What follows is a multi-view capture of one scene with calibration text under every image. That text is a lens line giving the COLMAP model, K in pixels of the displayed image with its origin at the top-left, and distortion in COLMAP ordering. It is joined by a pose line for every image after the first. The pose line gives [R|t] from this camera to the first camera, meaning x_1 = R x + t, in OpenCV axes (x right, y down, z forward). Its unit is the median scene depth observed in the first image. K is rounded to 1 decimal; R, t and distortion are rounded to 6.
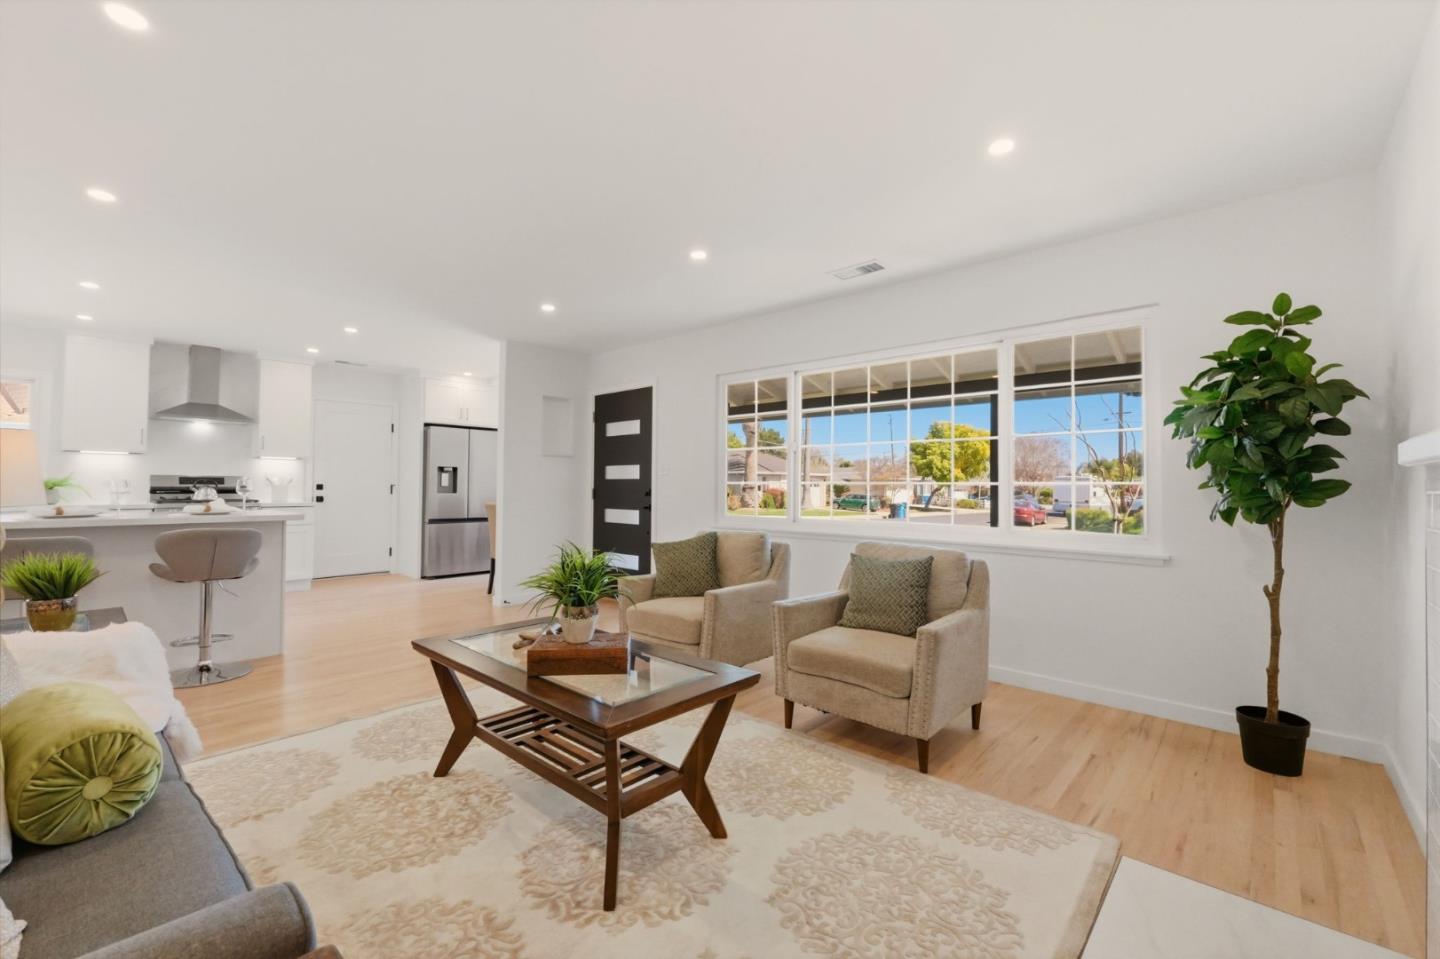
lens RADIAL K [[604.0, 0, 721.5], [0, 604.0, 473.4], [0, 0, 1]] dist [0.003265, 0.000363]
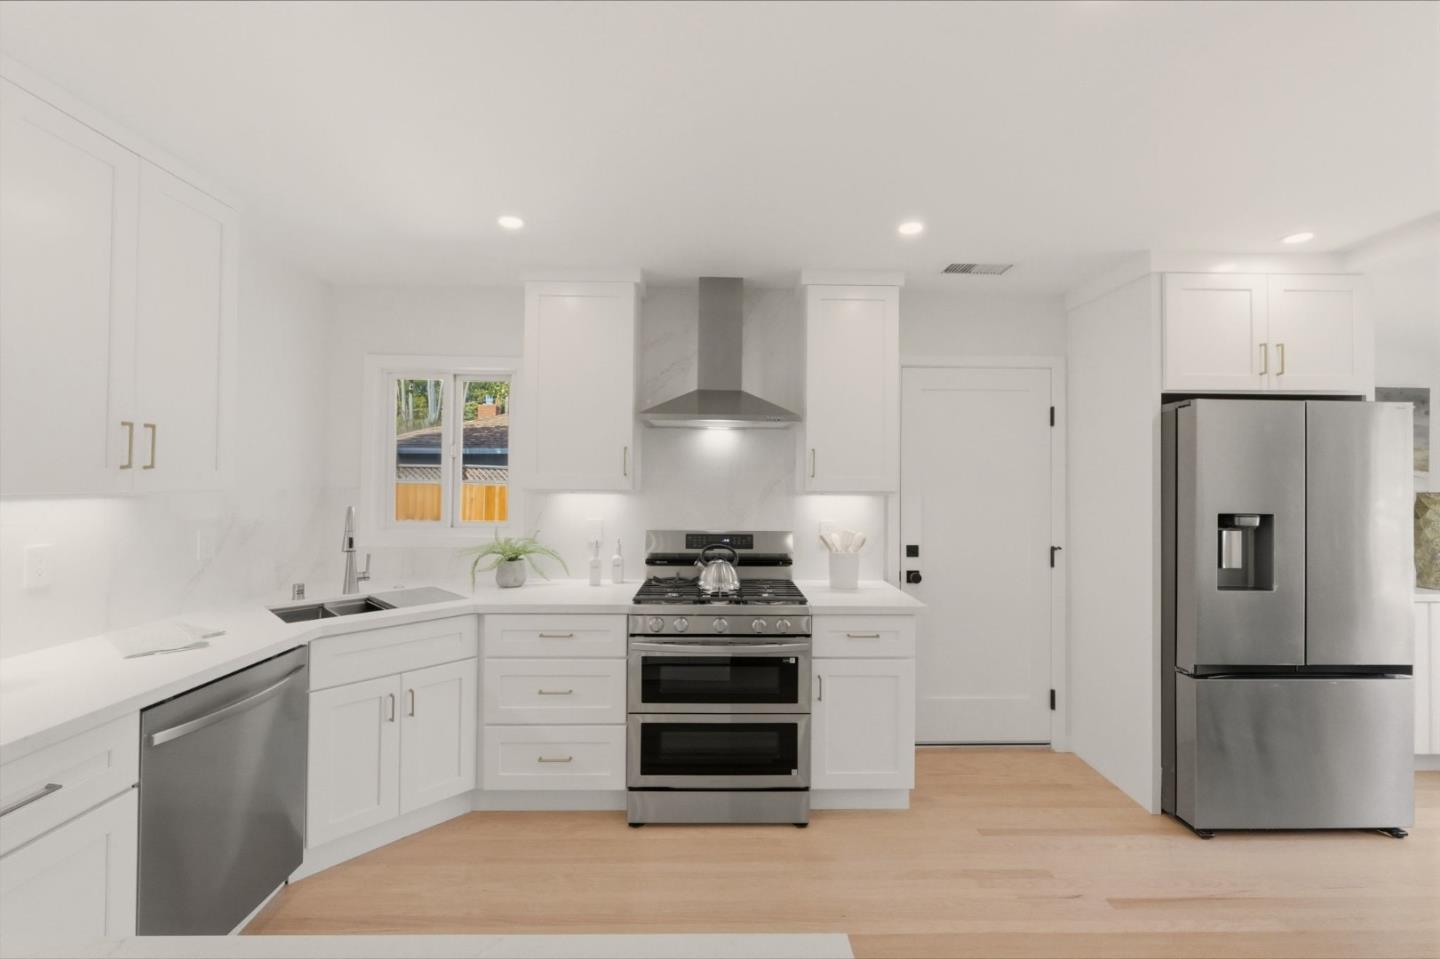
lens RADIAL K [[594.4, 0, 721.0], [0, 594.4, 479.6], [0, 0, 1]] dist [0.001460, -0.000075]
pose [[0.677332, -0.002669, -0.735672, -0.450427], [0.012511, 0.999891, 0.007891, -0.040844], [0.735571, -0.014549, 0.677291, 0.612251]]
